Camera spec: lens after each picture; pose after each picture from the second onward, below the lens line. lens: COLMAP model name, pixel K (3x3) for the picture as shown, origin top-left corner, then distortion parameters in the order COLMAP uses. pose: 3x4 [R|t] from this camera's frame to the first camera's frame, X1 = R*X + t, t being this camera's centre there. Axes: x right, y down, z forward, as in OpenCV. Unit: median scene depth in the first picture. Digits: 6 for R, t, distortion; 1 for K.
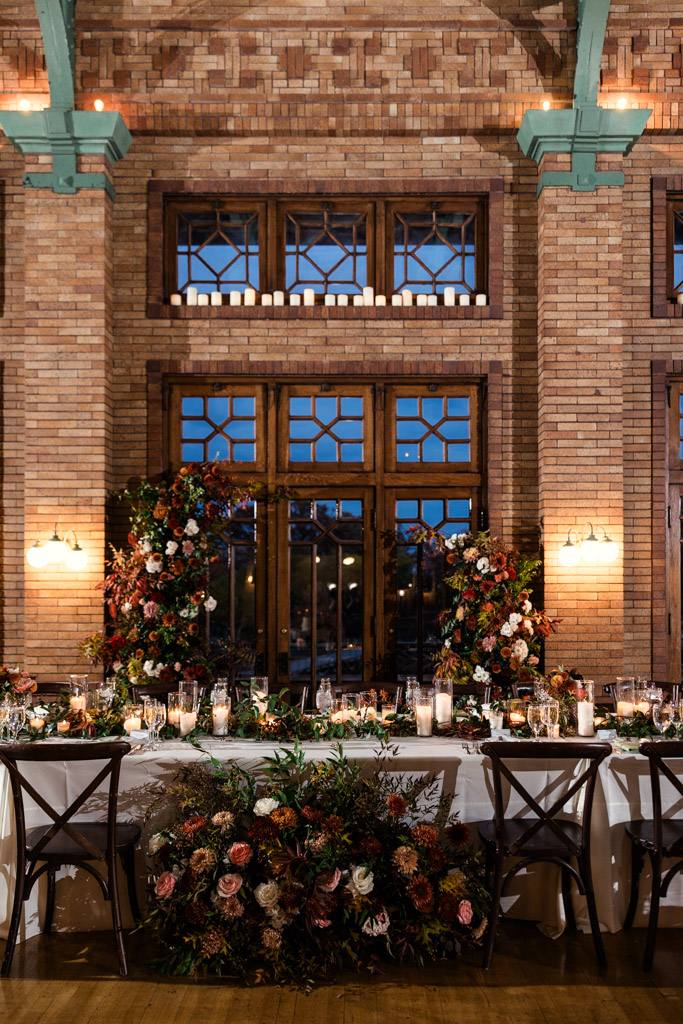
lens RADIAL K [[4076.4, 0, 332.6], [0, 4076.4, 513.7], [0, 0, 1]] dist [0.324635, 0.000000]
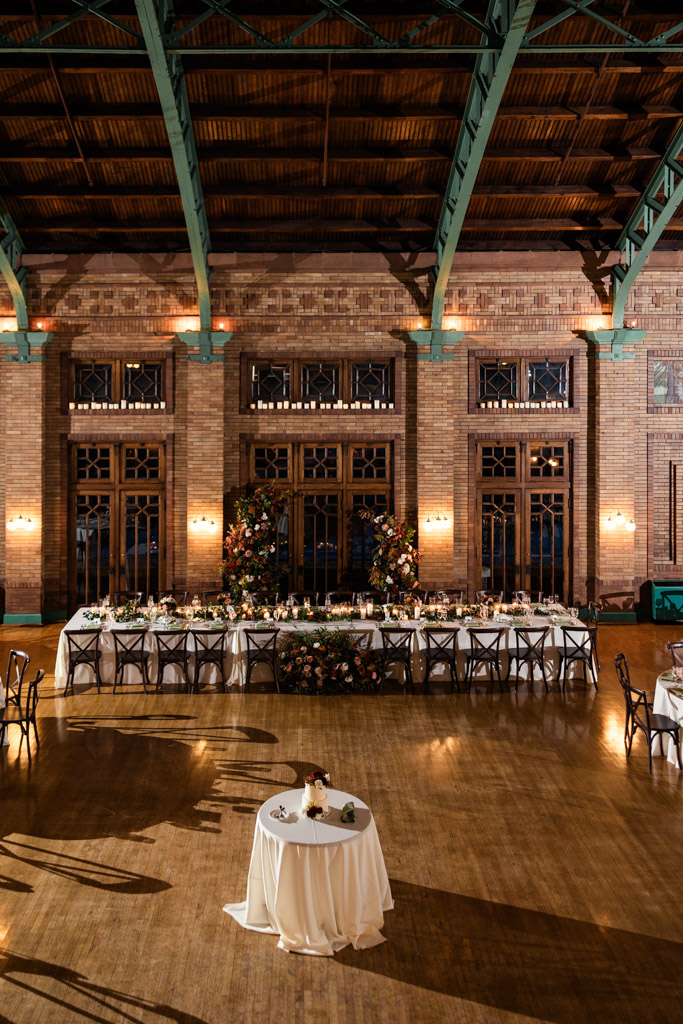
lens RADIAL K [[4076.4, 0, 345.0], [0, 4076.4, 510.2], [0, 0, 1]] dist [0.324635, 0.000000]
pose [[0.999872, 0.002043, 0.015892, -0.024105], [-0.002825, 0.998778, 0.049333, -0.107640], [-0.015772, -0.049372, 0.998656, -1.234445]]
